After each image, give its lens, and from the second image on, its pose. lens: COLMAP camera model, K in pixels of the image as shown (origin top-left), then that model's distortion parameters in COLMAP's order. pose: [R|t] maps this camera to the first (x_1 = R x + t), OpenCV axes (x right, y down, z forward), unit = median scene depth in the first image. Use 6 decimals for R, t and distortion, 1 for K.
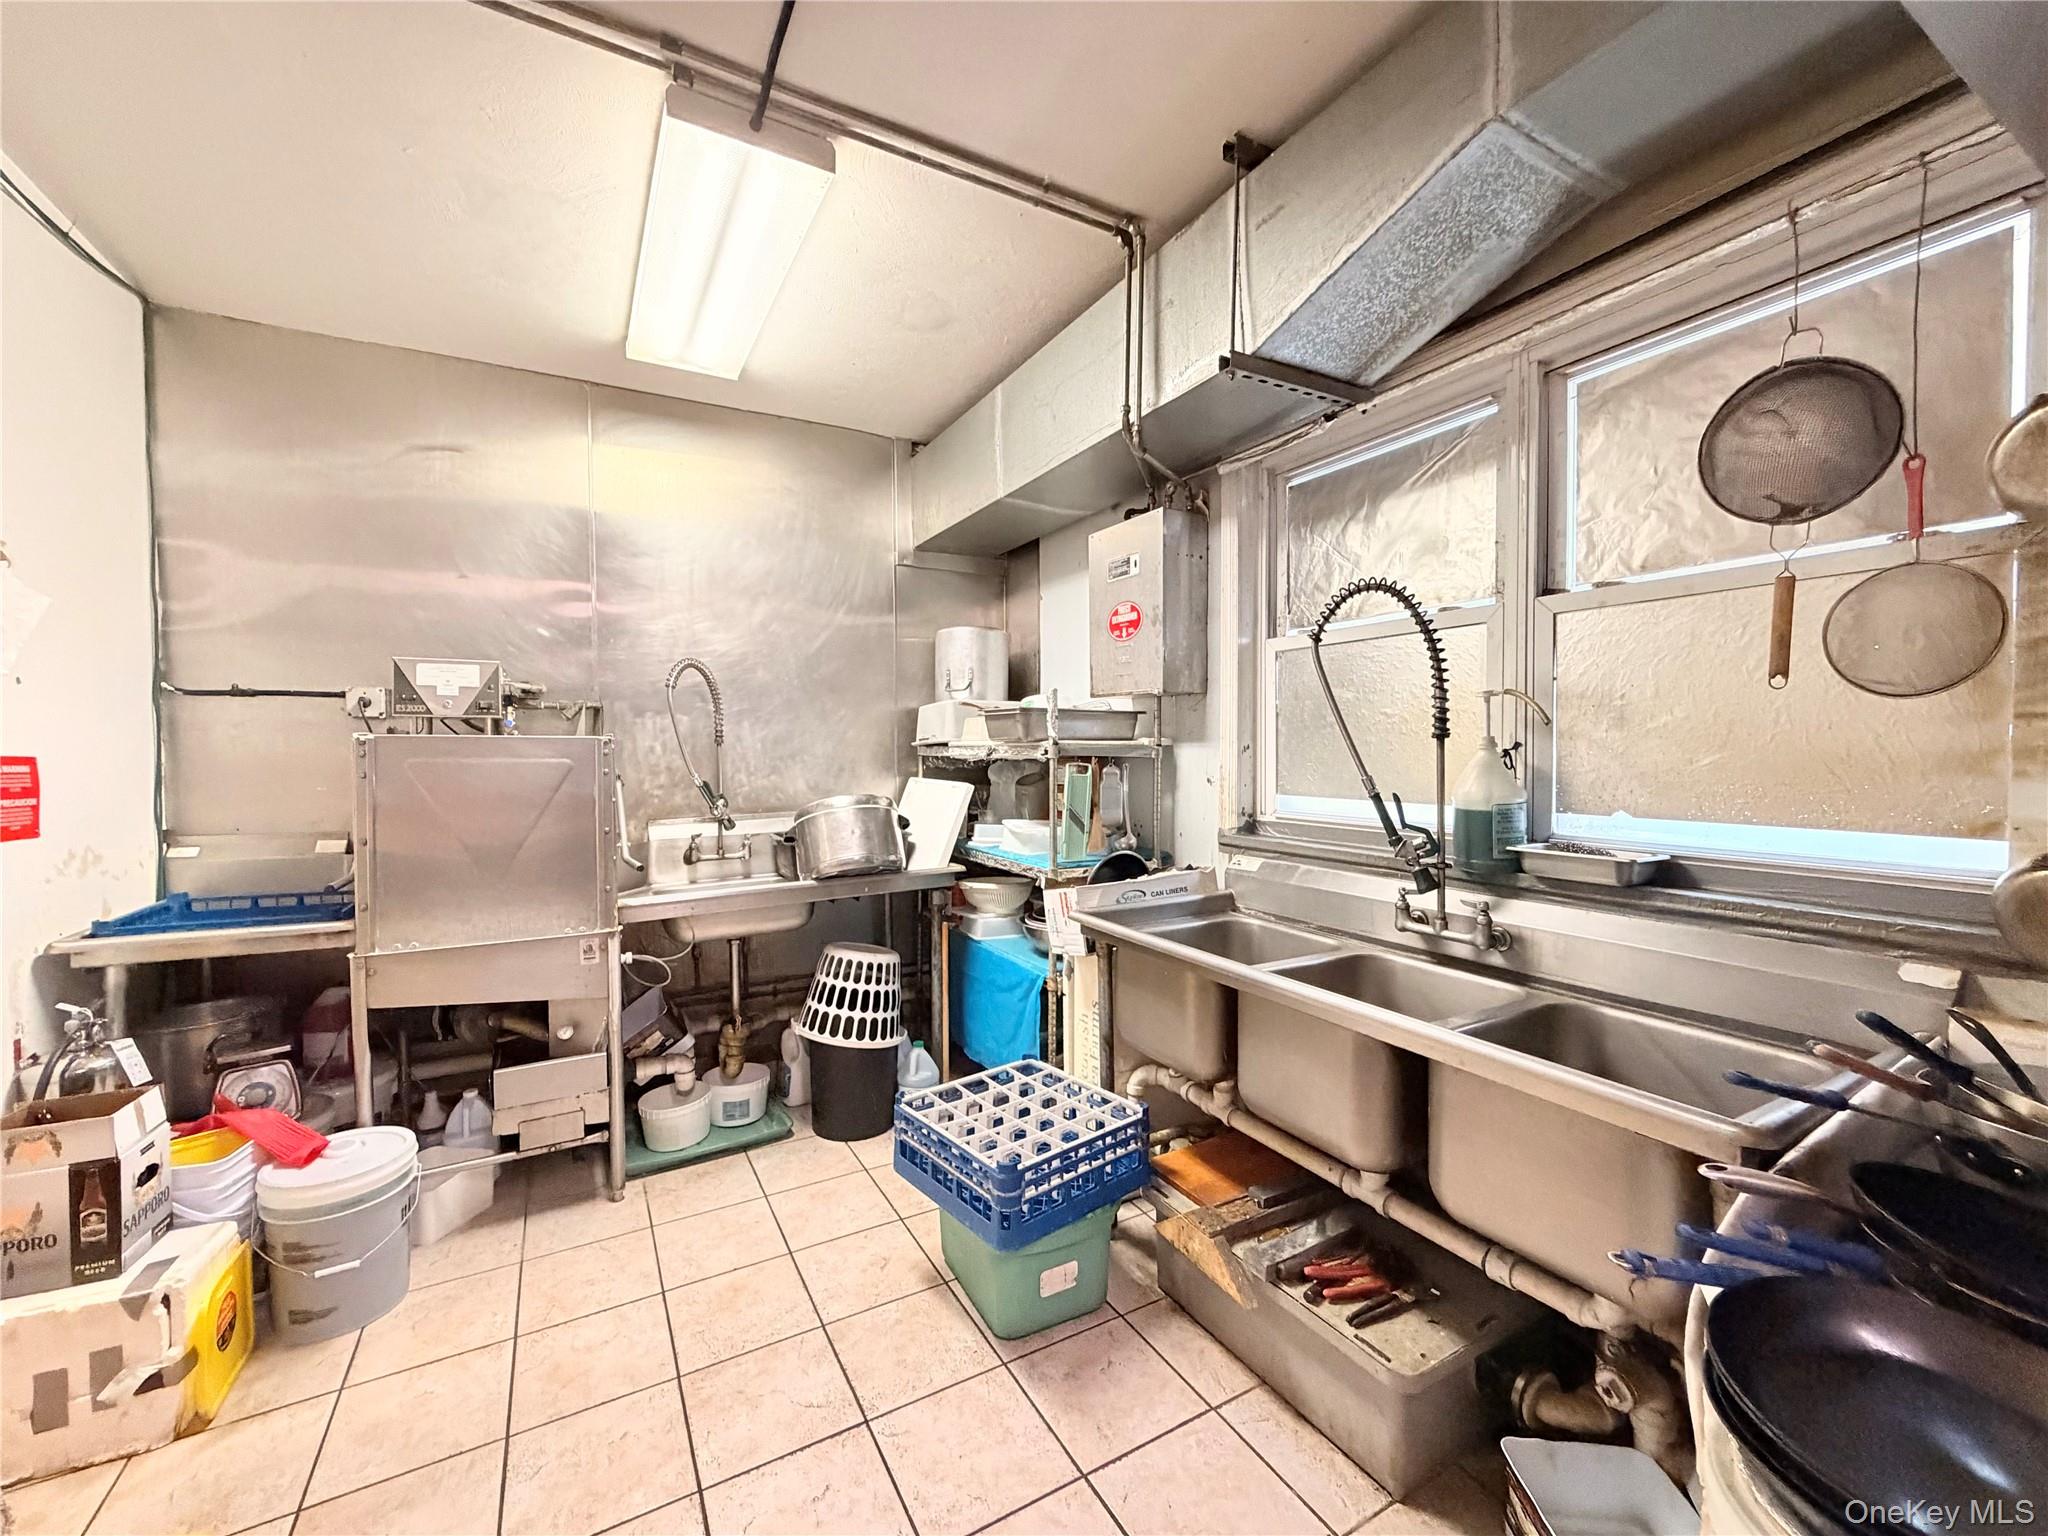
lens RADIAL K [[813.9, 0, 1016.3], [0, 813.9, 769.9], [0, 0, 1]] dist [-0.001245, -0.000128]
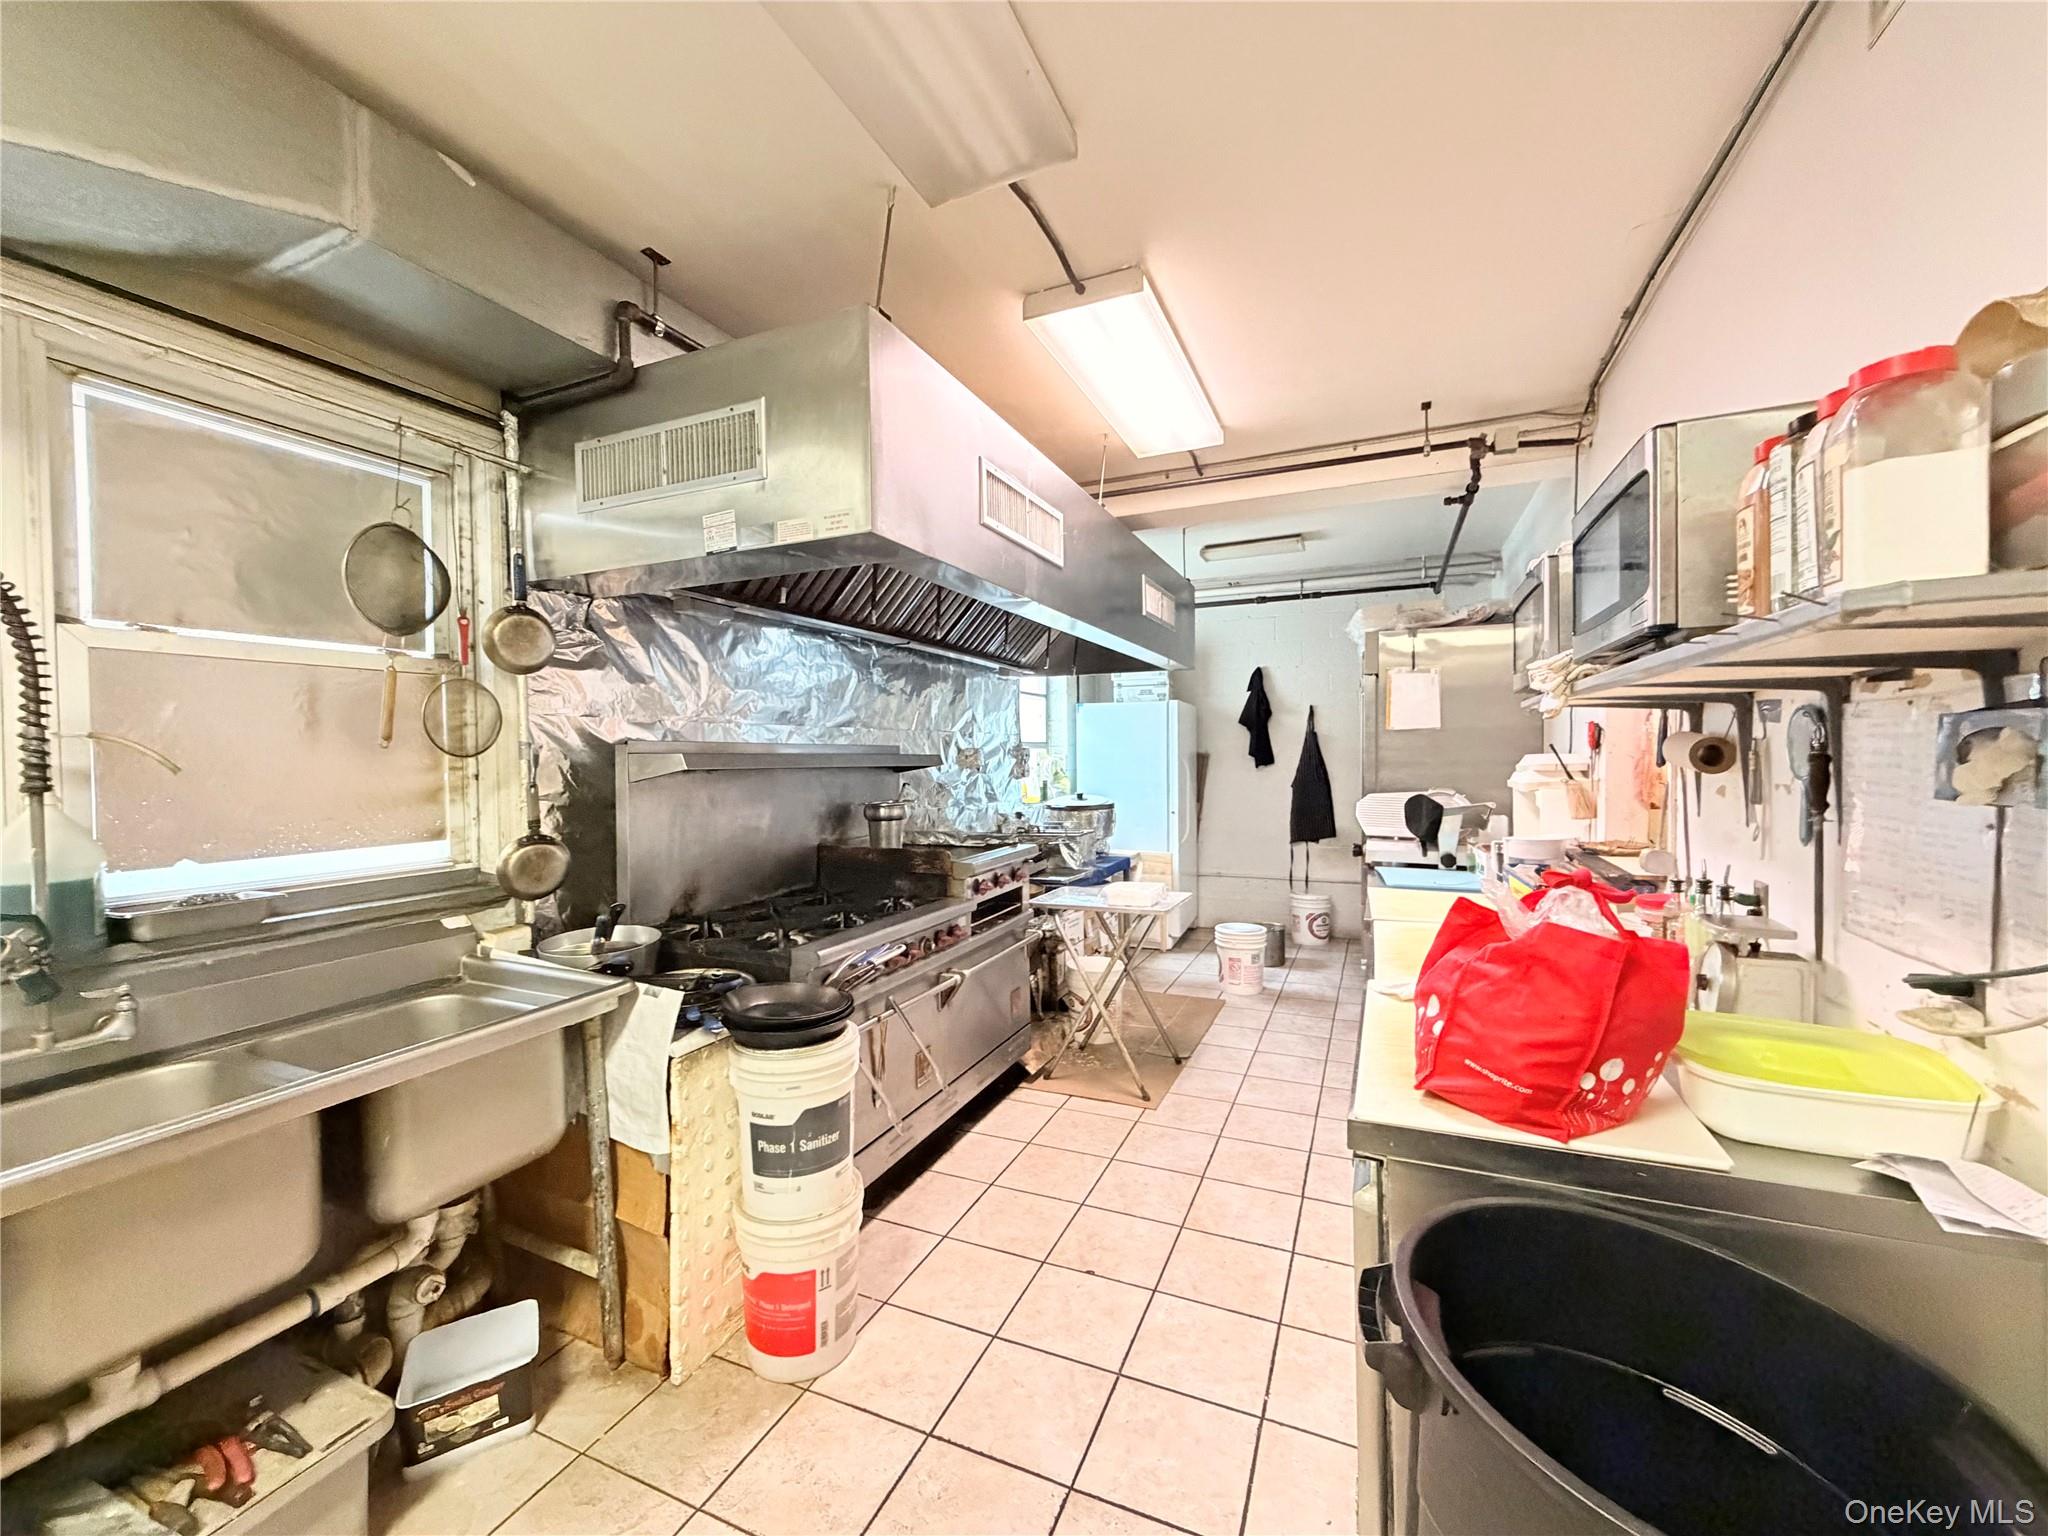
lens RADIAL K [[813.9, 0, 1016.3], [0, 813.9, 769.9], [0, 0, 1]] dist [-0.001245, -0.000128]
pose [[-0.602866, -0.008173, 0.797801, -0.747819], [0.029201, 0.999052, 0.032301, -0.069170], [-0.797308, 0.042770, -0.602055, 0.878018]]
